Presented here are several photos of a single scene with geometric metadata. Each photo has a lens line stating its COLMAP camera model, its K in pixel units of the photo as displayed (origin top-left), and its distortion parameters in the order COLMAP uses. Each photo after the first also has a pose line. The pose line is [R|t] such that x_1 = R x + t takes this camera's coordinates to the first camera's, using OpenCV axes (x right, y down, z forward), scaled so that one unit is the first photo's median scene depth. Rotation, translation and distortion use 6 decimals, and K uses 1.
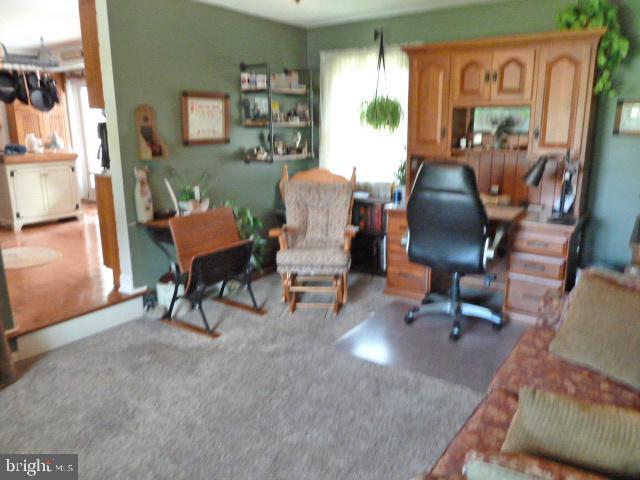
lens RADIAL K [[479.9, 0, 318.1], [0, 479.9, 242.7], [0, 0, 1]] dist [-0.030478, -0.001645]
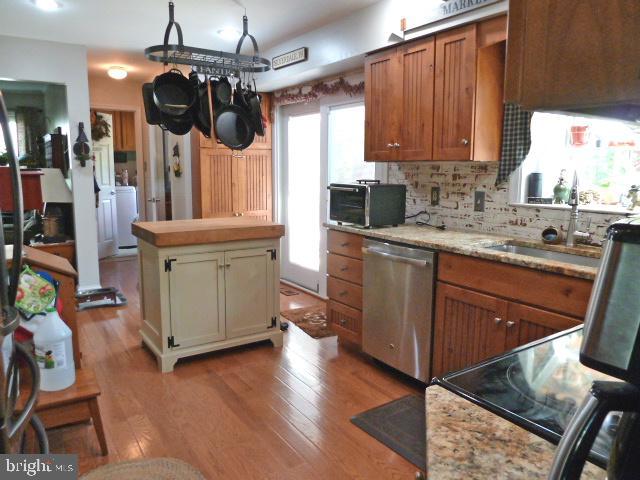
lens RADIAL K [[479.9, 0, 319.4], [0, 479.9, 237.9], [0, 0, 1]] dist [-0.030478, -0.001645]
pose [[0.934360, 0.065270, -0.350302, -0.297418], [-0.098023, 0.992233, -0.076580, -0.147460], [0.342583, 0.105891, 0.933501, 0.543459]]
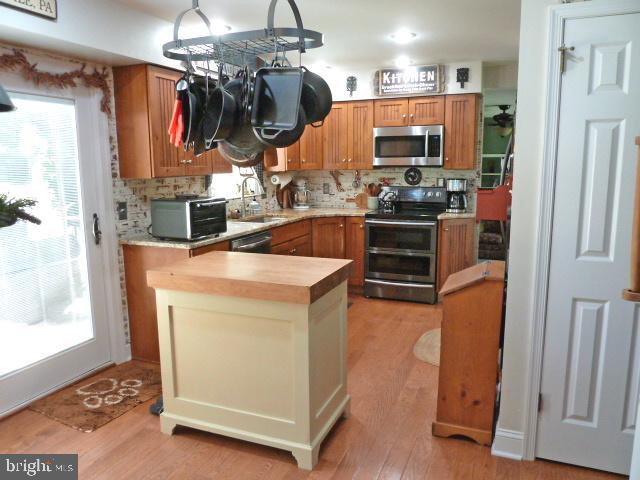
lens RADIAL K [[479.9, 0, 319.4], [0, 479.9, 238.9], [0, 0, 1]] dist [-0.030478, -0.001645]
pose [[-0.225399, -0.144040, 0.963560, -1.198063], [0.244660, 0.948950, 0.199087, -0.316568], [-0.943047, 0.280618, -0.178651, 1.146090]]
